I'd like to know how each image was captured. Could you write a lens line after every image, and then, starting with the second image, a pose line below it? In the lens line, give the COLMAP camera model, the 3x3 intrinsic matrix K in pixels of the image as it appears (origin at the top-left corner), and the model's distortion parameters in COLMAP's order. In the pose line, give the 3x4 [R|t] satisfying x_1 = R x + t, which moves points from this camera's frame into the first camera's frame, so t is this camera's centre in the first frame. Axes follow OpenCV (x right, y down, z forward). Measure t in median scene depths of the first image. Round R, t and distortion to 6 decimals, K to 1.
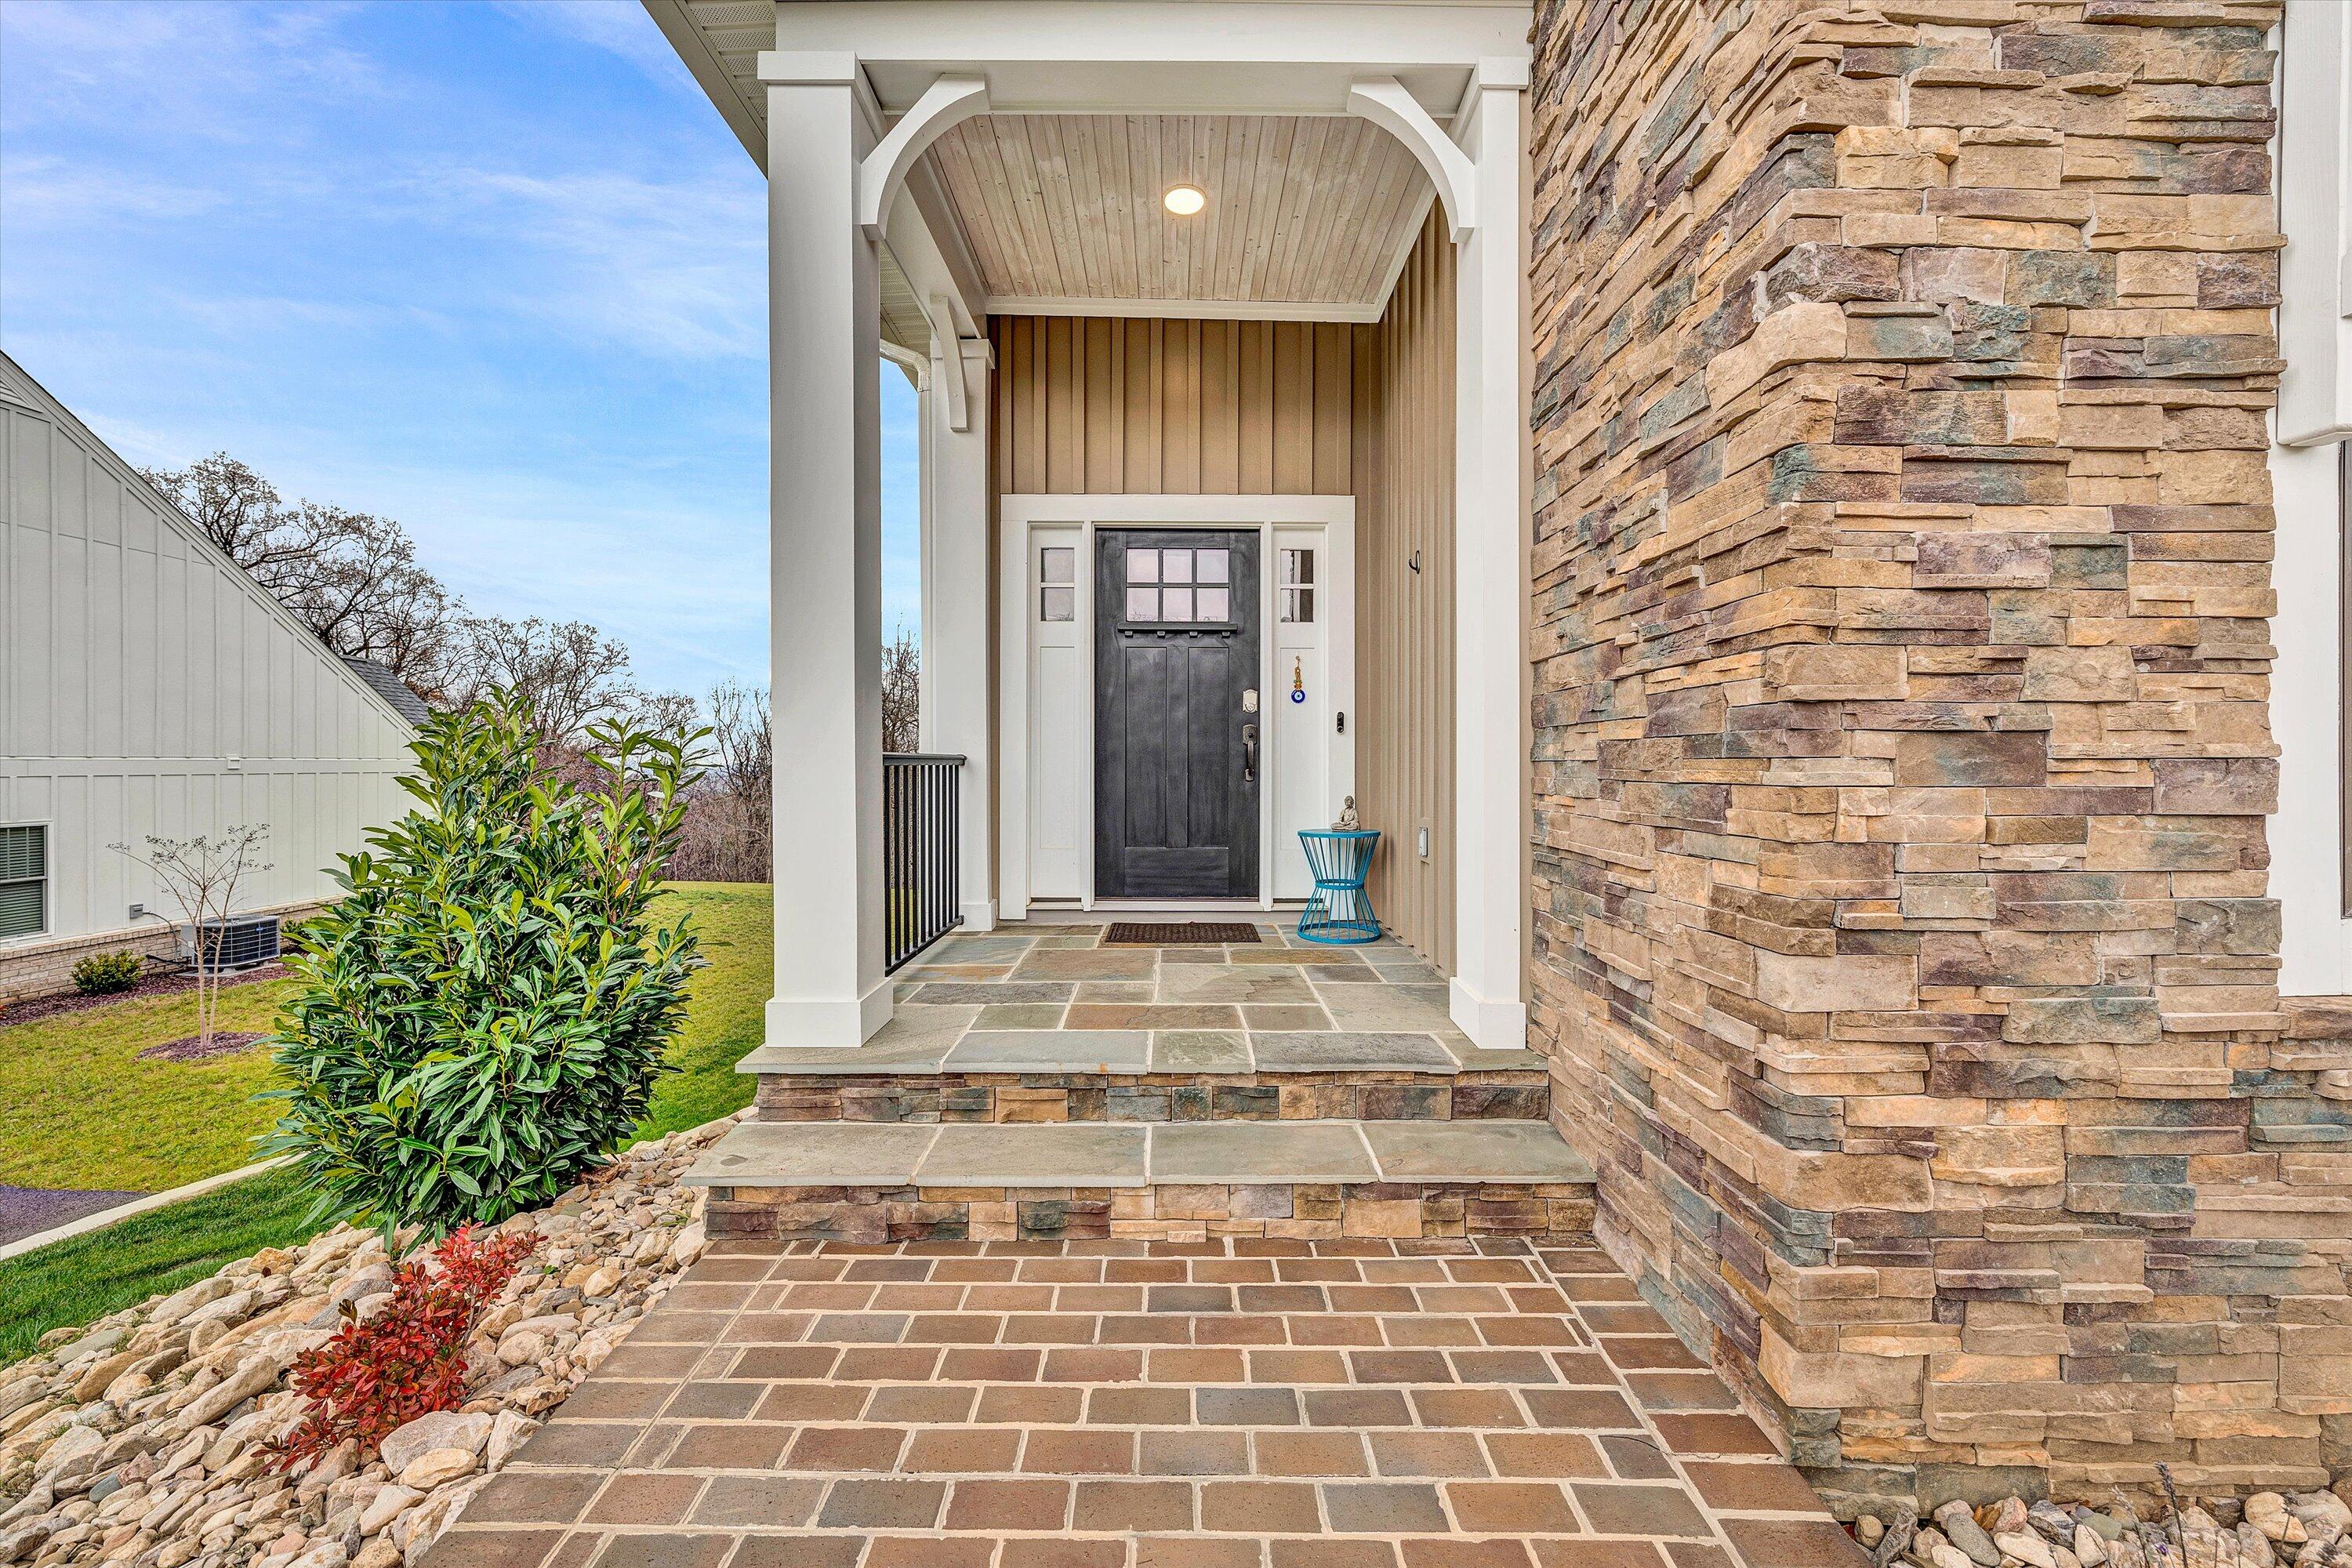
lens RADIAL K [[937.2, 0, 1168.5], [0, 937.2, 776.2], [0, 0, 1]] dist [-0.003041, -0.000523]
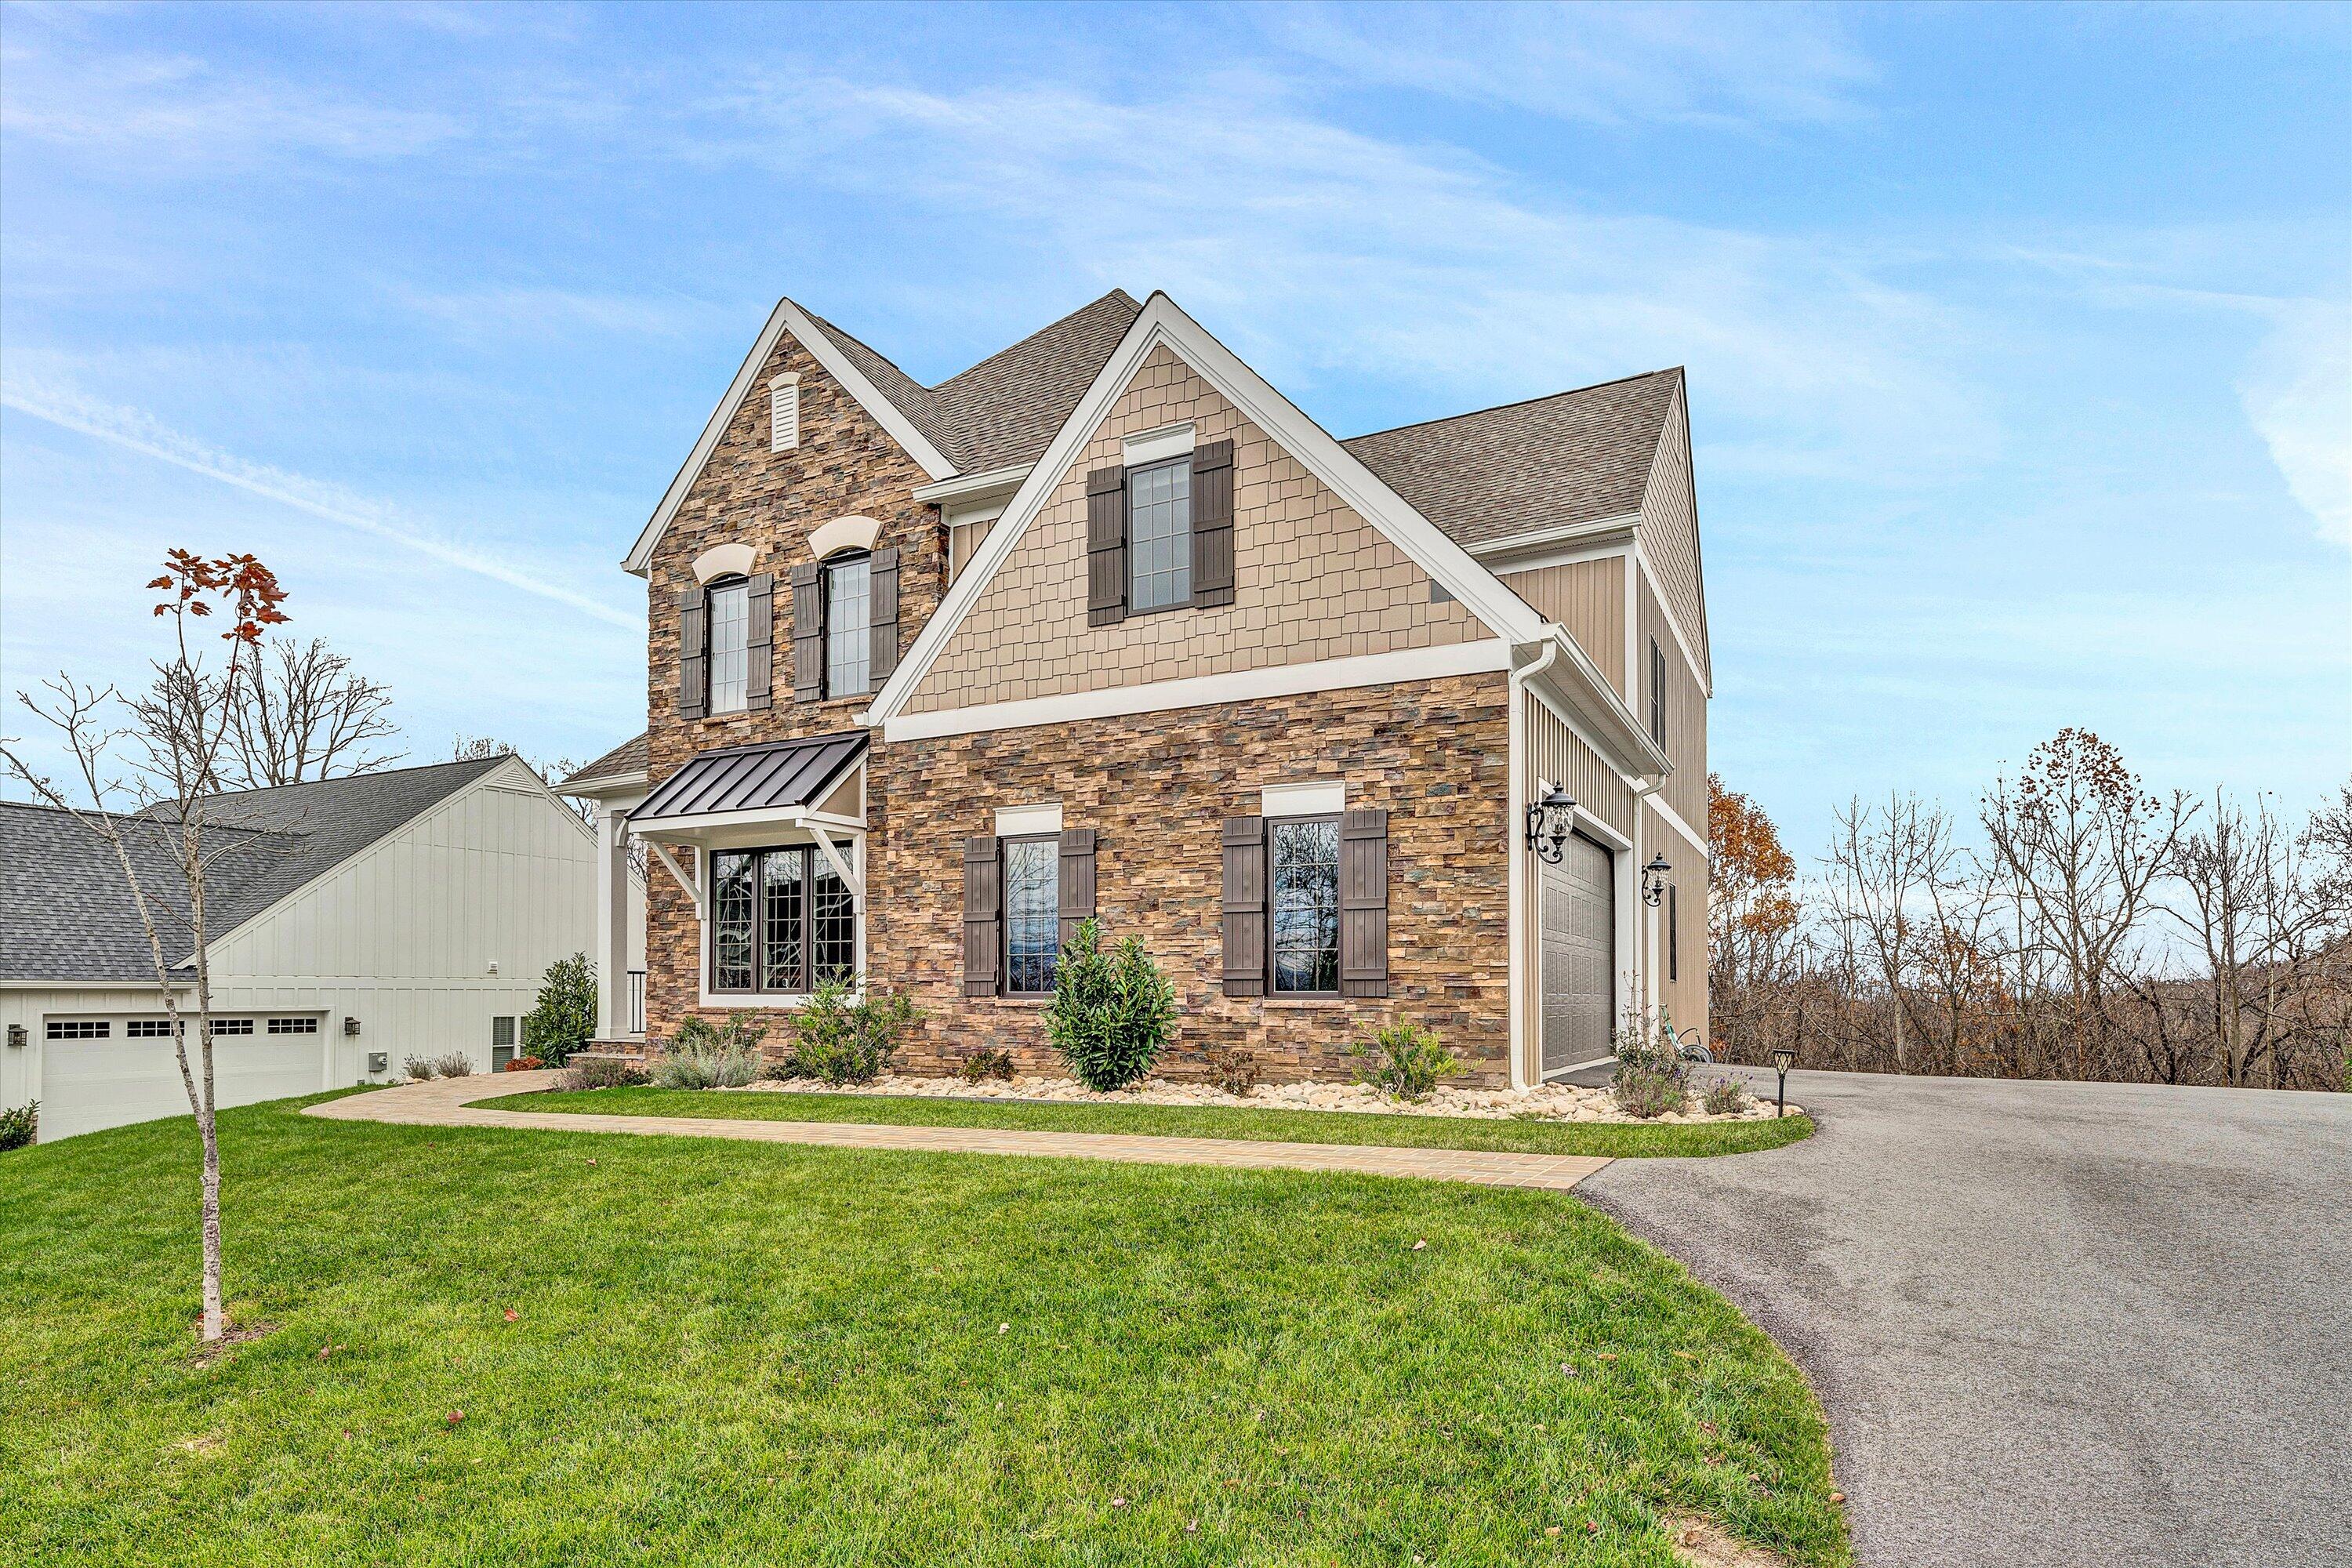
lens RADIAL K [[1273.2, 0, 1196.2], [0, 1273.2, 973.3], [0, 0, 1]] dist [0.000163, -0.000756]
pose [[0.896428, -0.008216, -0.443112, 8.063986], [-0.001698, 0.999757, -0.021974, 0.194616], [0.443185, 0.020451, 0.896197, -5.273162]]
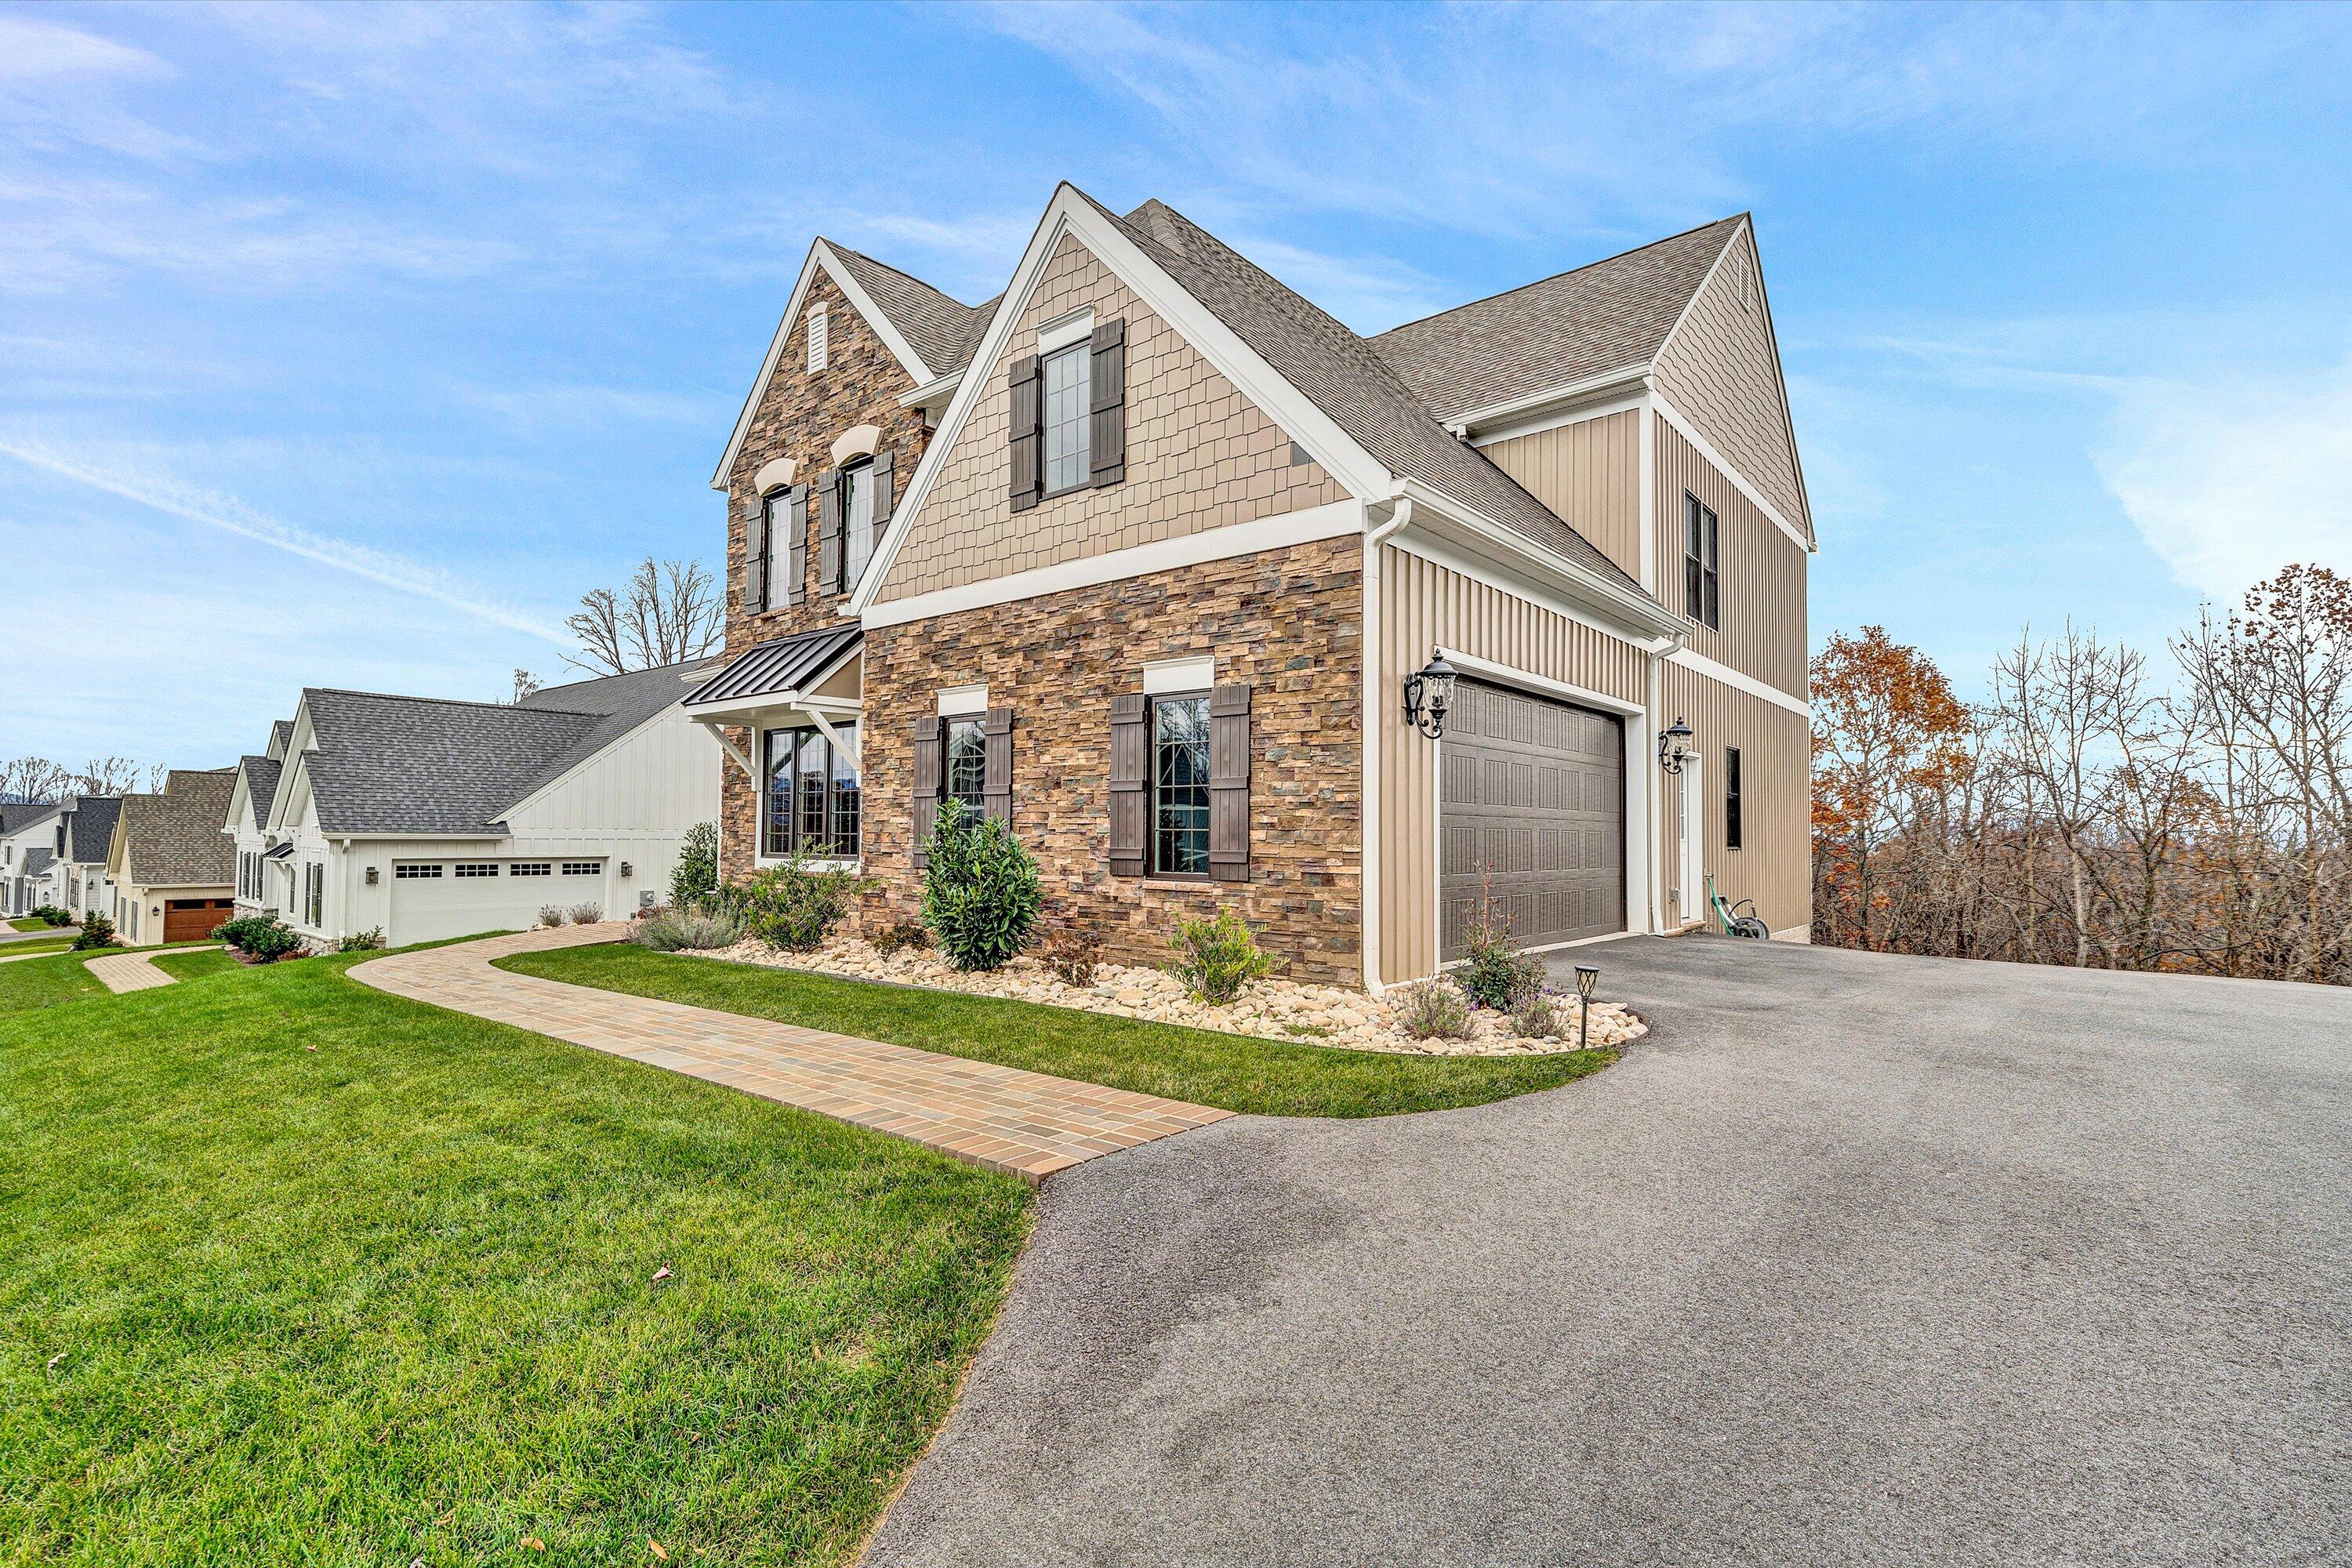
lens RADIAL K [[1109.3, 0, 1178.3], [0, 1109.3, 797.4], [0, 0, 1]] dist [-0.000643, -0.000335]
pose [[0.776561, -0.017429, -0.629801, 9.092841], [-0.009671, 0.999170, -0.039576, -0.002703], [0.629968, 0.036824, 0.775748, -3.578739]]
